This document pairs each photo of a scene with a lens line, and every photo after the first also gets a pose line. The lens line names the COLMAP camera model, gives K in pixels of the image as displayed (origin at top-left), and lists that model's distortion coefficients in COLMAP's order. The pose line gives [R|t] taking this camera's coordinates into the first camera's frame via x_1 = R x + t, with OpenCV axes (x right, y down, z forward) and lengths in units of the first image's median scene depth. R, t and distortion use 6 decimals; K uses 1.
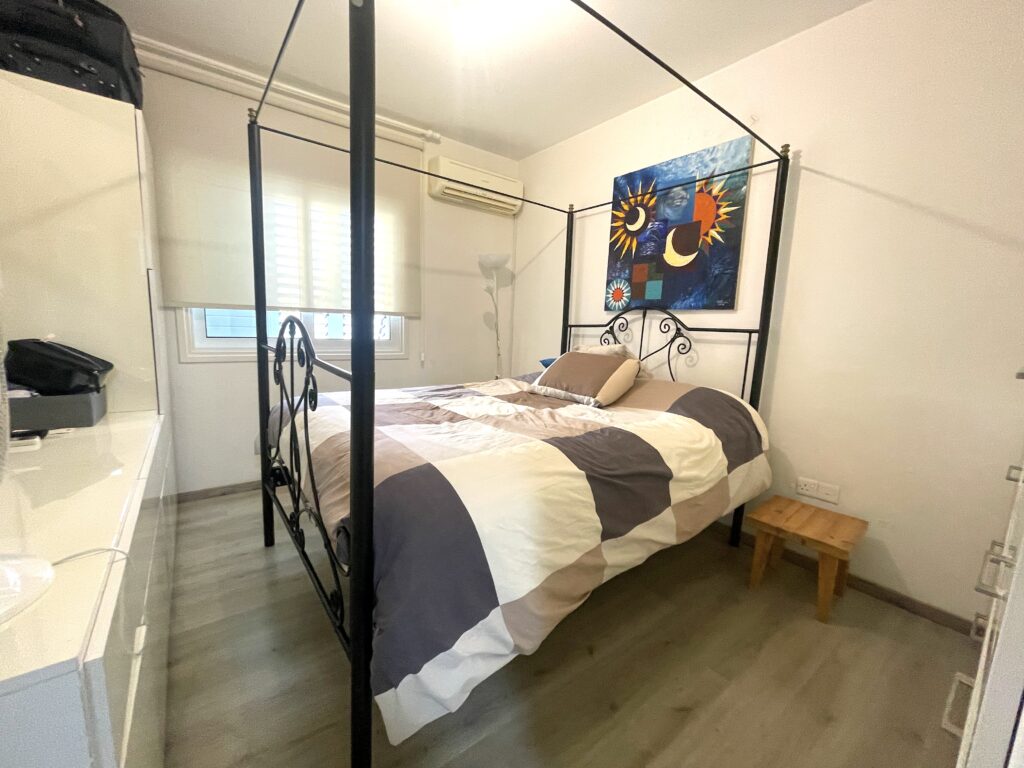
lens RADIAL K [[413.5, 0, 515.4], [0, 413.5, 389.5], [0, 0, 1]] dist [-0.003895, -0.000263]
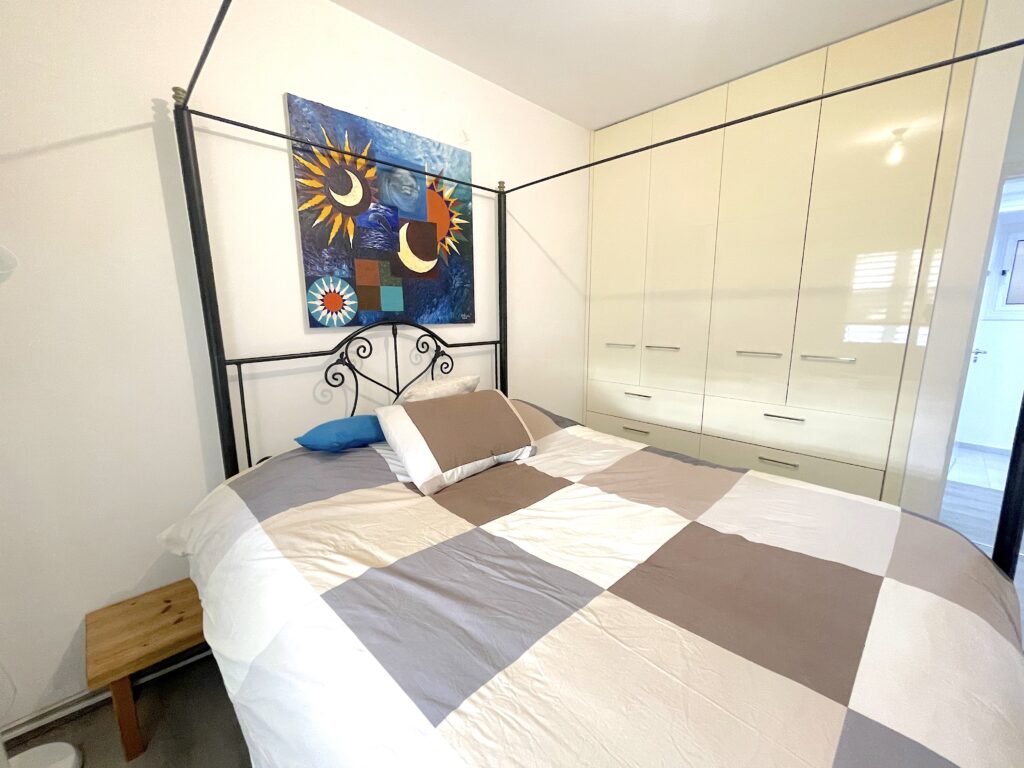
lens RADIAL K [[413.5, 0, 515.4], [0, 413.5, 389.5], [0, 0, 1]] dist [-0.003895, -0.000263]
pose [[-0.084870, -0.216679, 0.972547, -0.472172], [0.152268, 0.961783, 0.227569, -0.227888], [-0.984689, 0.167402, -0.048633, 0.879181]]
